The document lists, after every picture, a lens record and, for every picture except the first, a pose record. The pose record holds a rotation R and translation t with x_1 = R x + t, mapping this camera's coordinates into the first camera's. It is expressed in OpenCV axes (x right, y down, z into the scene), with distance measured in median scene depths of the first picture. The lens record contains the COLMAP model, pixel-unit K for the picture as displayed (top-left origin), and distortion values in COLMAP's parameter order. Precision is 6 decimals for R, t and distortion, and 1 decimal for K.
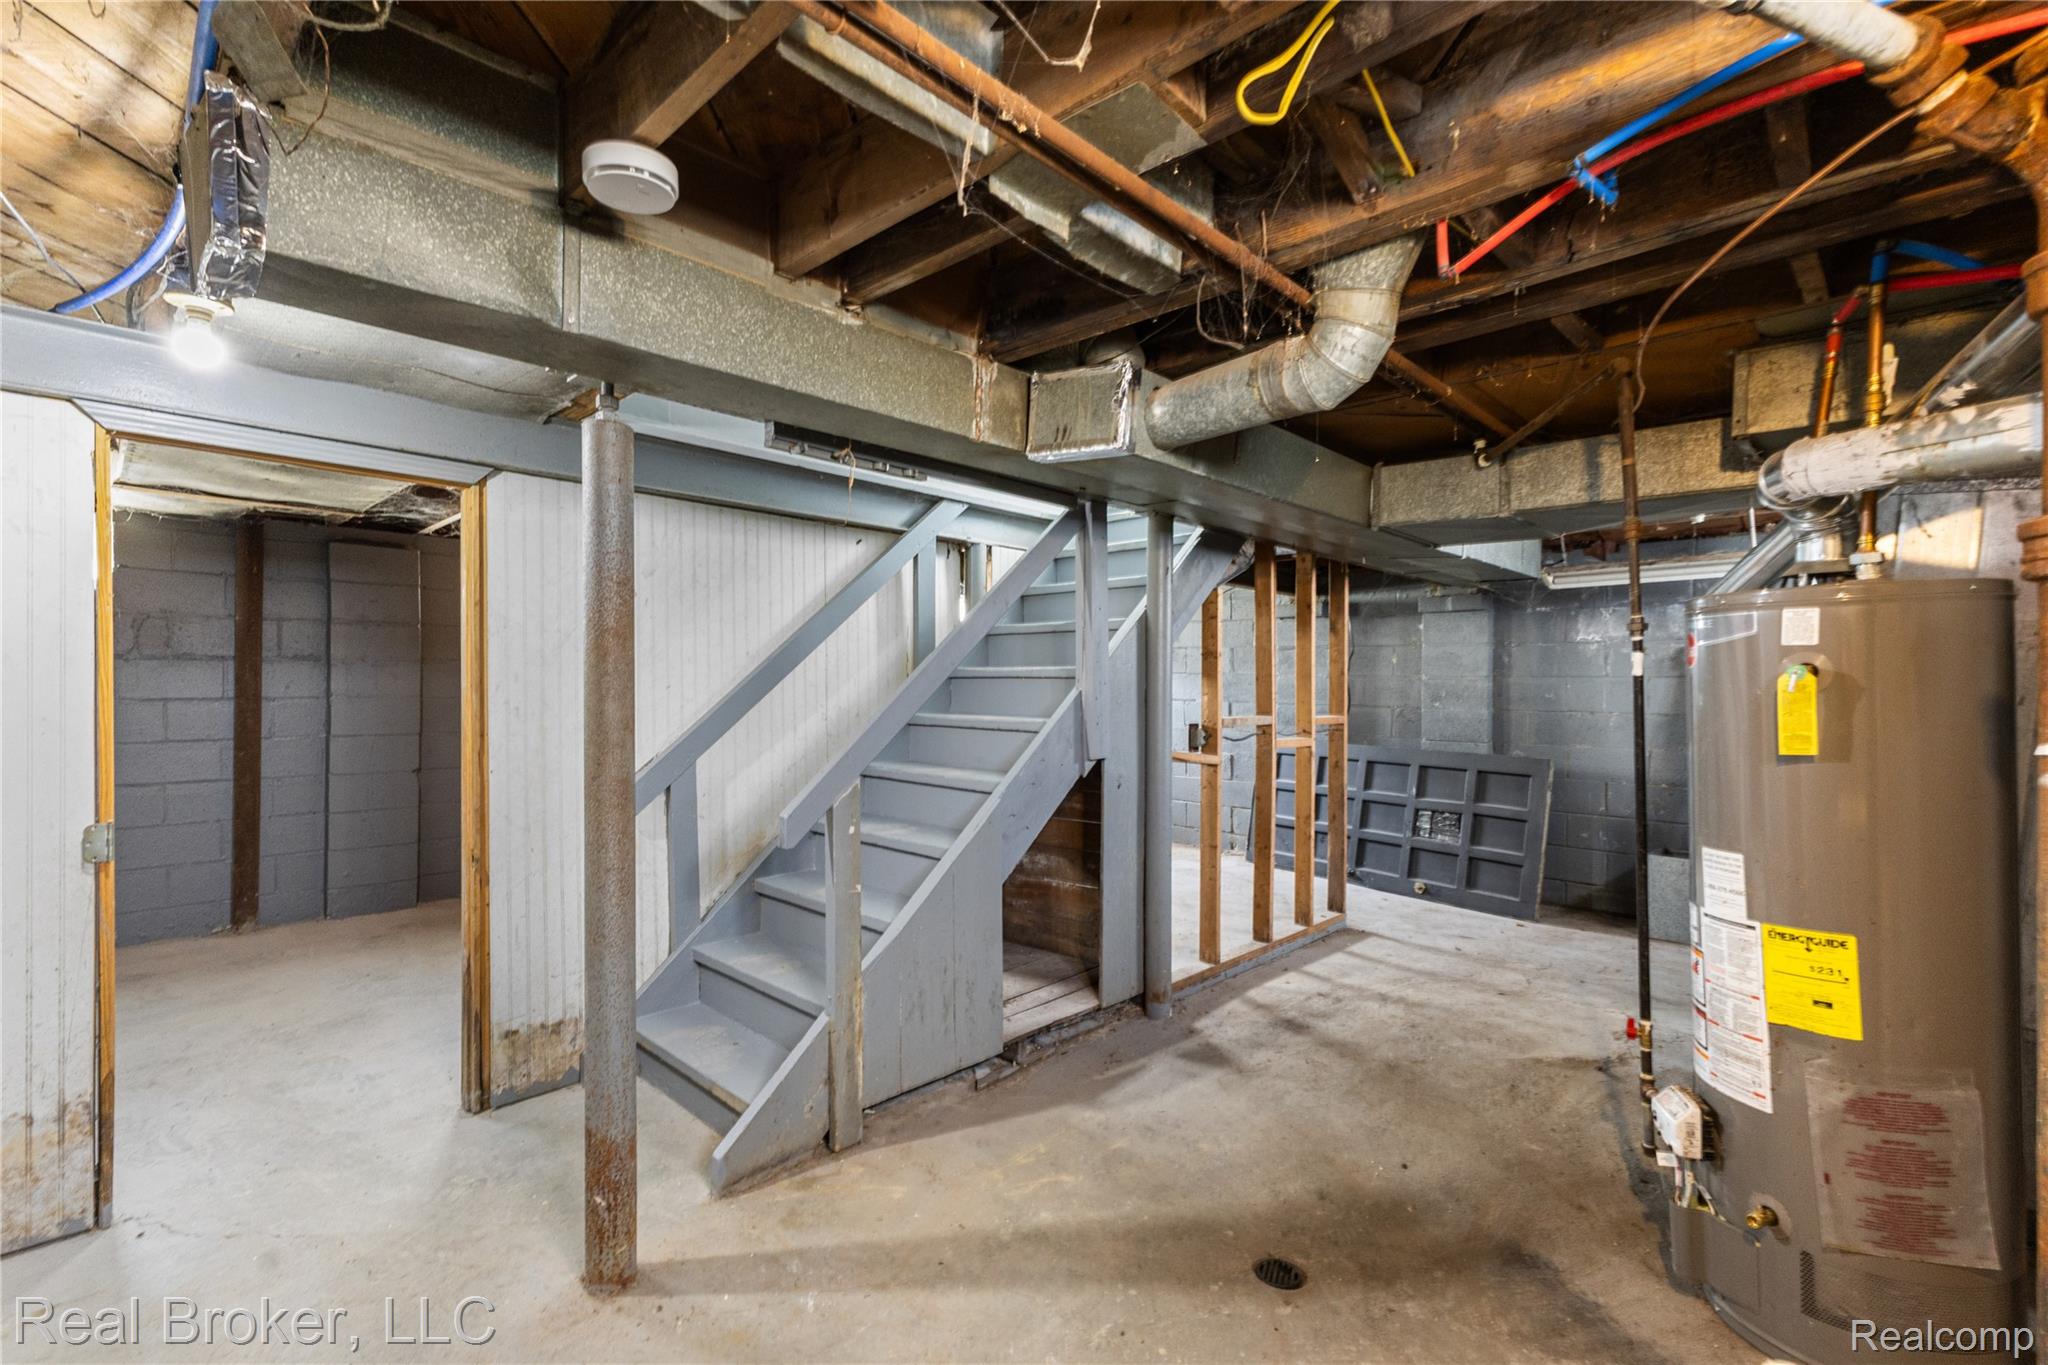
lens RADIAL K [[904.8, 0, 1026.7], [0, 904.8, 677.8], [0, 0, 1]] dist [0.018355, -0.004448]
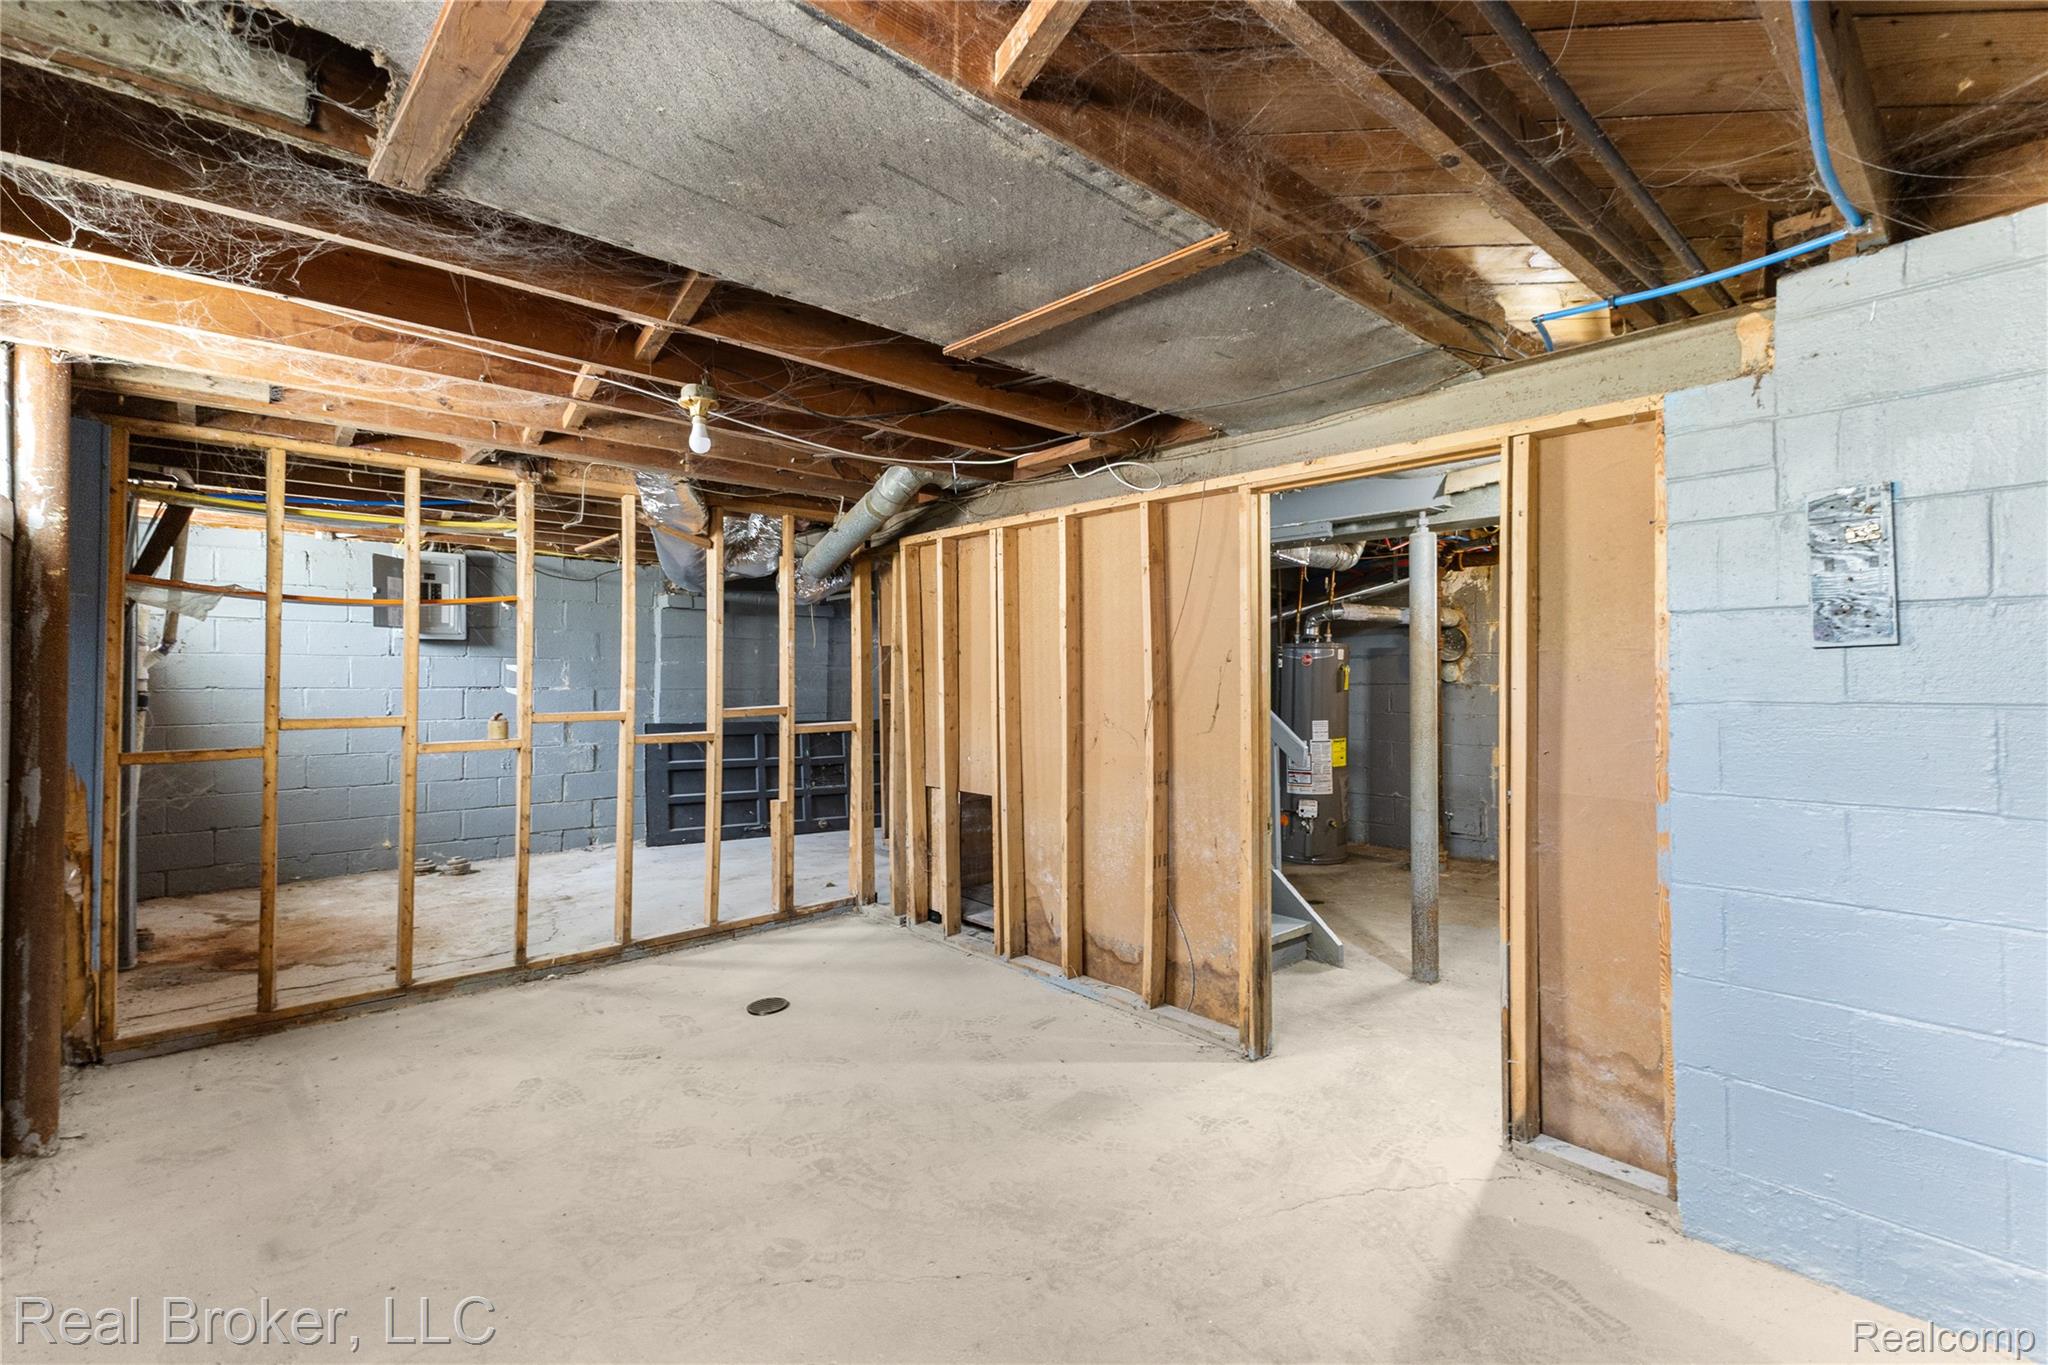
lens RADIAL K [[904.8, 0, 1026.7], [0, 904.8, 677.8], [0, 0, 1]] dist [0.018355, -0.004448]
pose [[0.075724, -0.004489, 0.997119, -2.011892], [-0.006158, 0.999969, 0.004969, 0.019773], [-0.997110, -0.006516, 0.075694, 1.411536]]
